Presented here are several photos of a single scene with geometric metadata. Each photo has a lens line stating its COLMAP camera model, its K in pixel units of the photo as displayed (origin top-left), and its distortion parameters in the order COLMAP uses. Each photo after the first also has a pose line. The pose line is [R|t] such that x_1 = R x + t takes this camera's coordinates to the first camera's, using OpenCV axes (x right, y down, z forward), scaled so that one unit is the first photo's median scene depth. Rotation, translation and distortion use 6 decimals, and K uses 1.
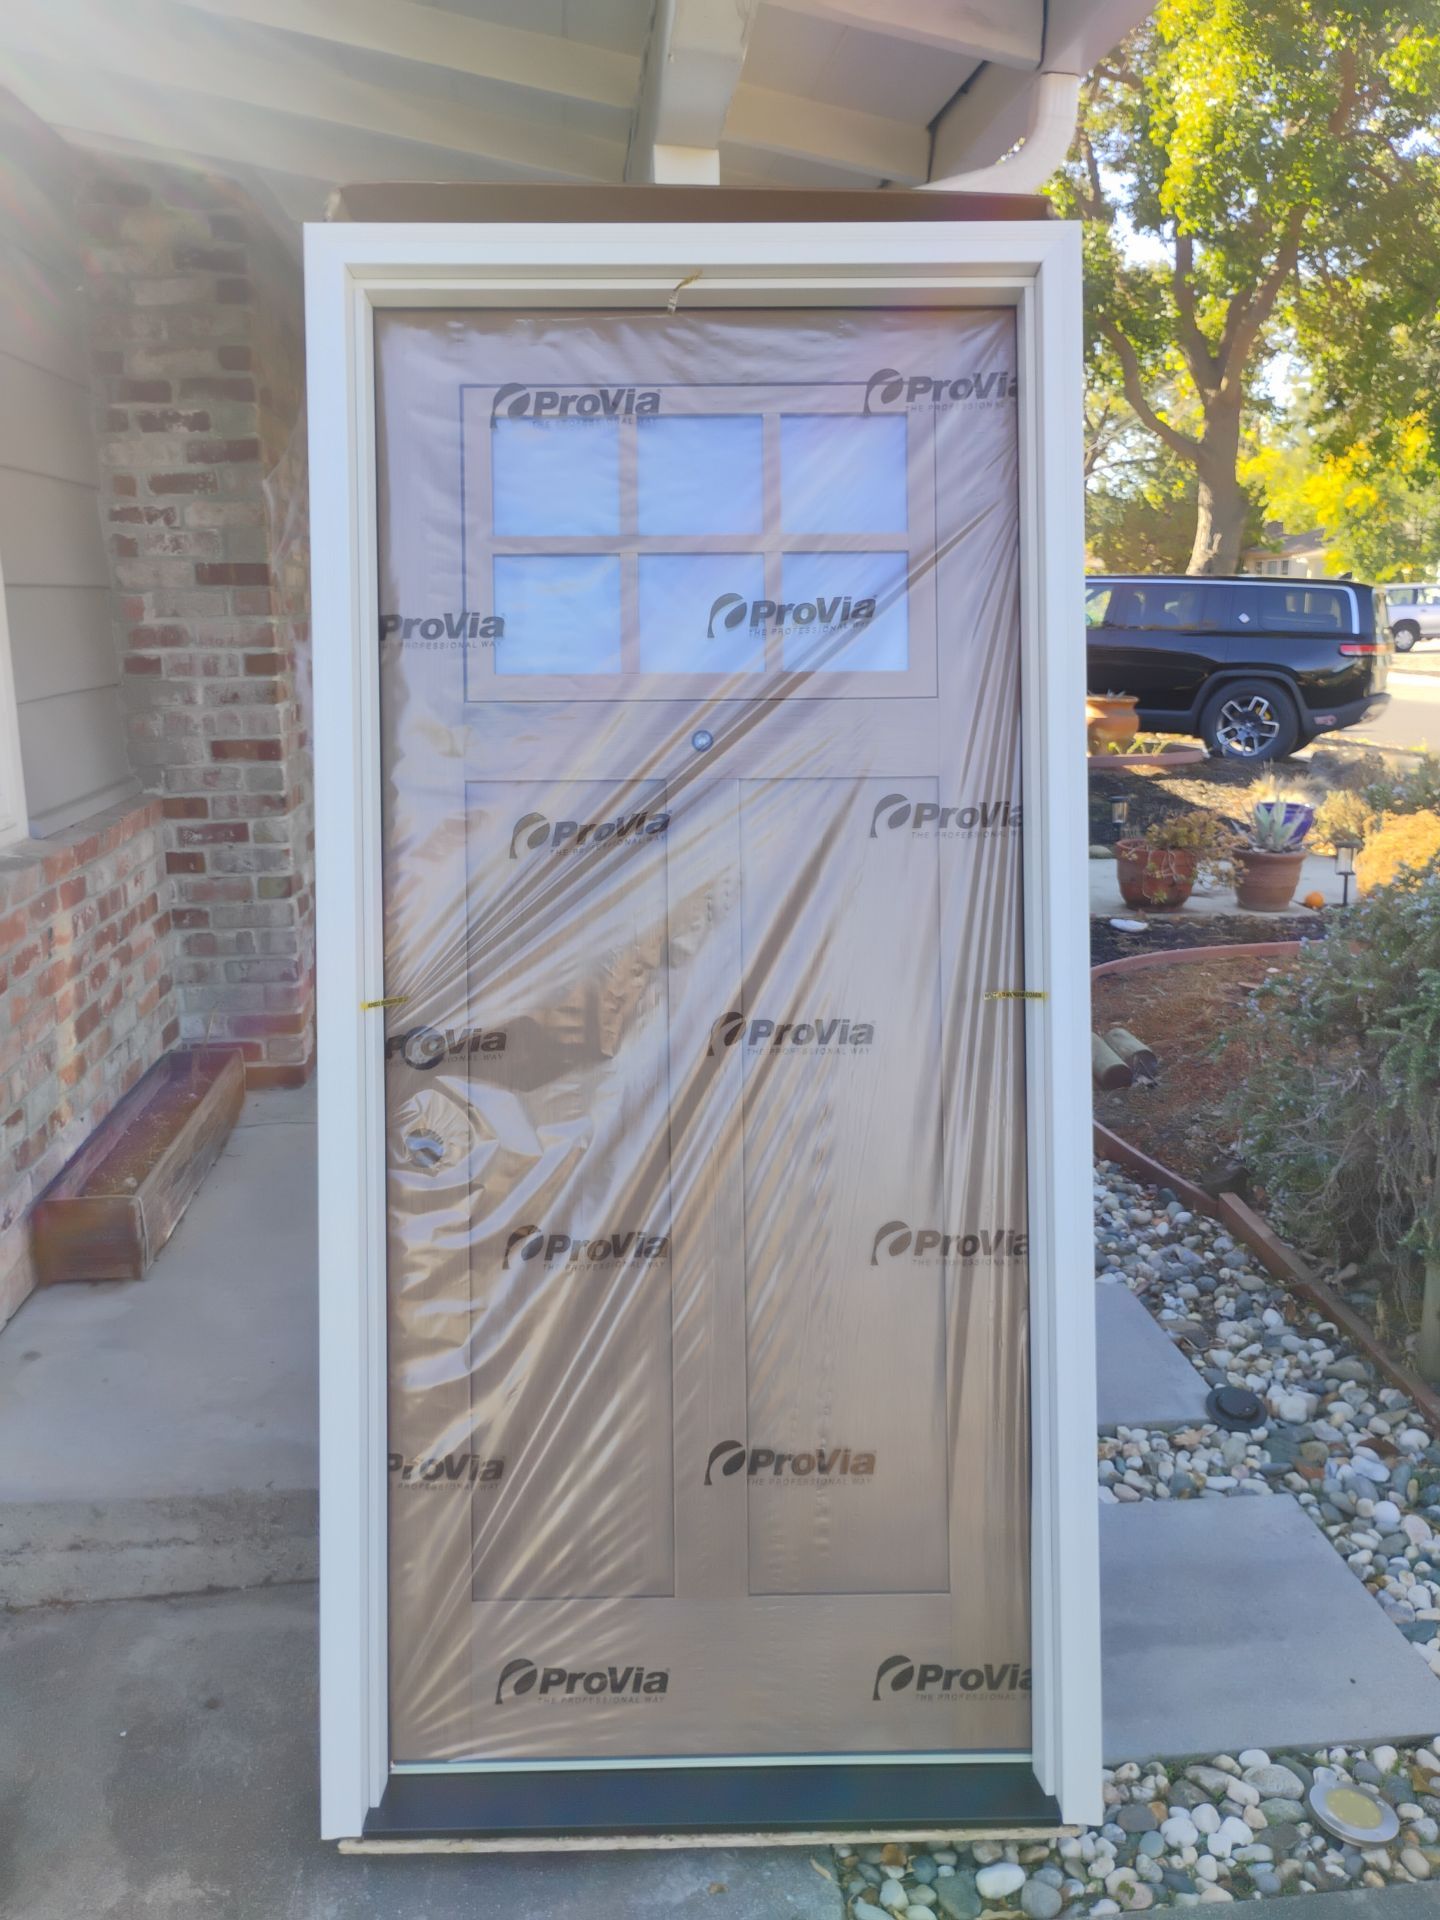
lens RADIAL K [[1623.1, 0, 752.1], [0, 1623.1, 961.2], [0, 0, 1]] dist [0.055024, -0.075490]
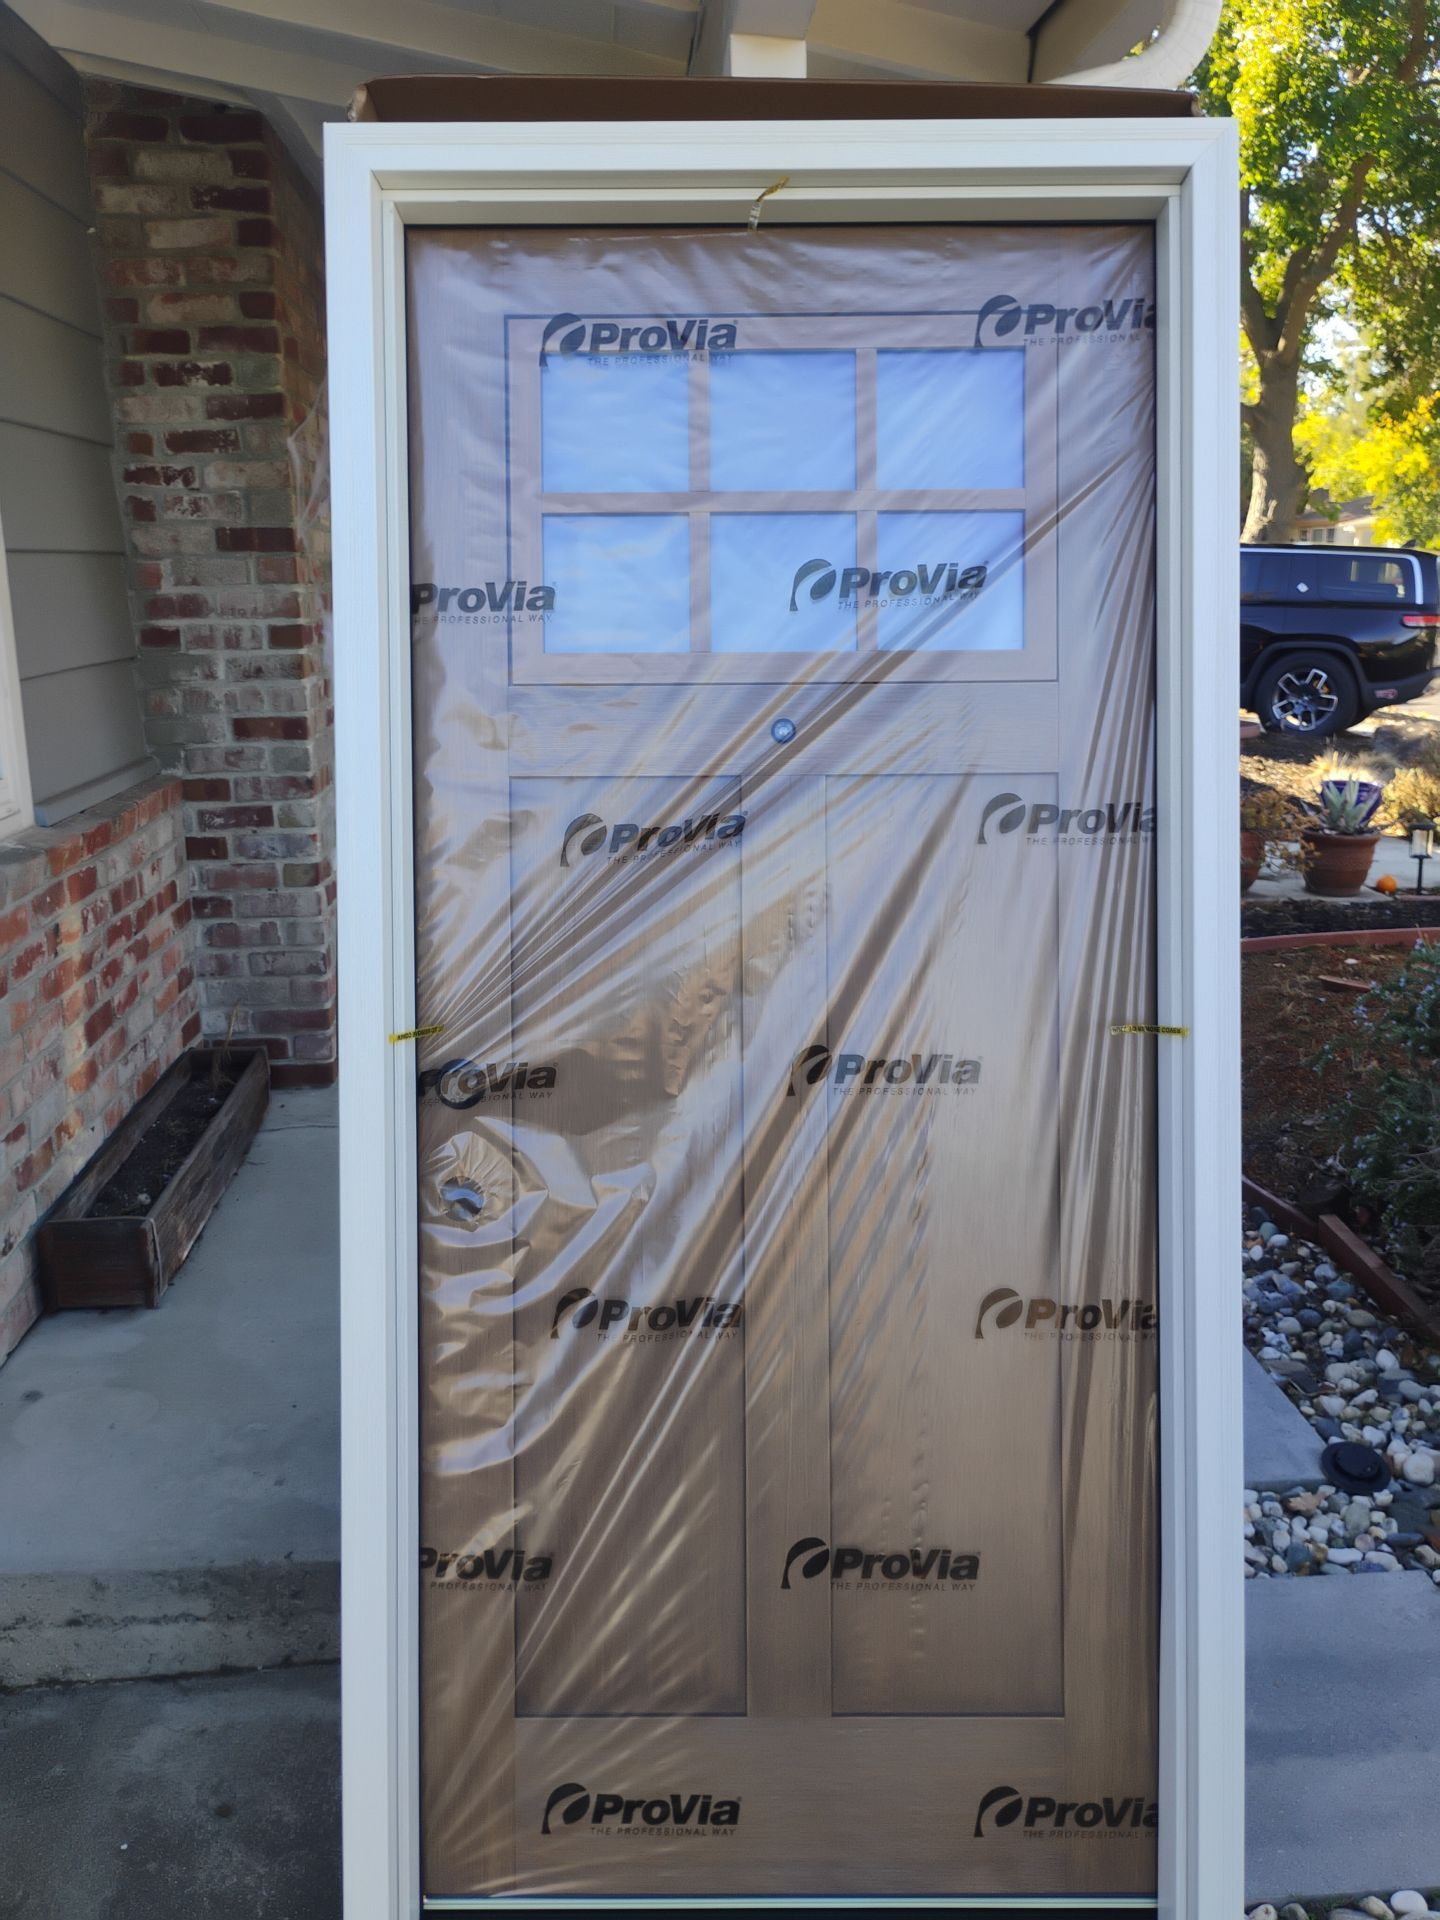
lens RADIAL K [[1612.4, 0, 752.7], [0, 1612.4, 962.0], [0, 0, 1]] dist [0.052170, -0.074385]
pose [[0.999824, 0.005720, -0.017871, -0.030738], [-0.005359, 0.999782, 0.020193, -0.029972], [0.017983, -0.020094, 0.999636, 0.139396]]
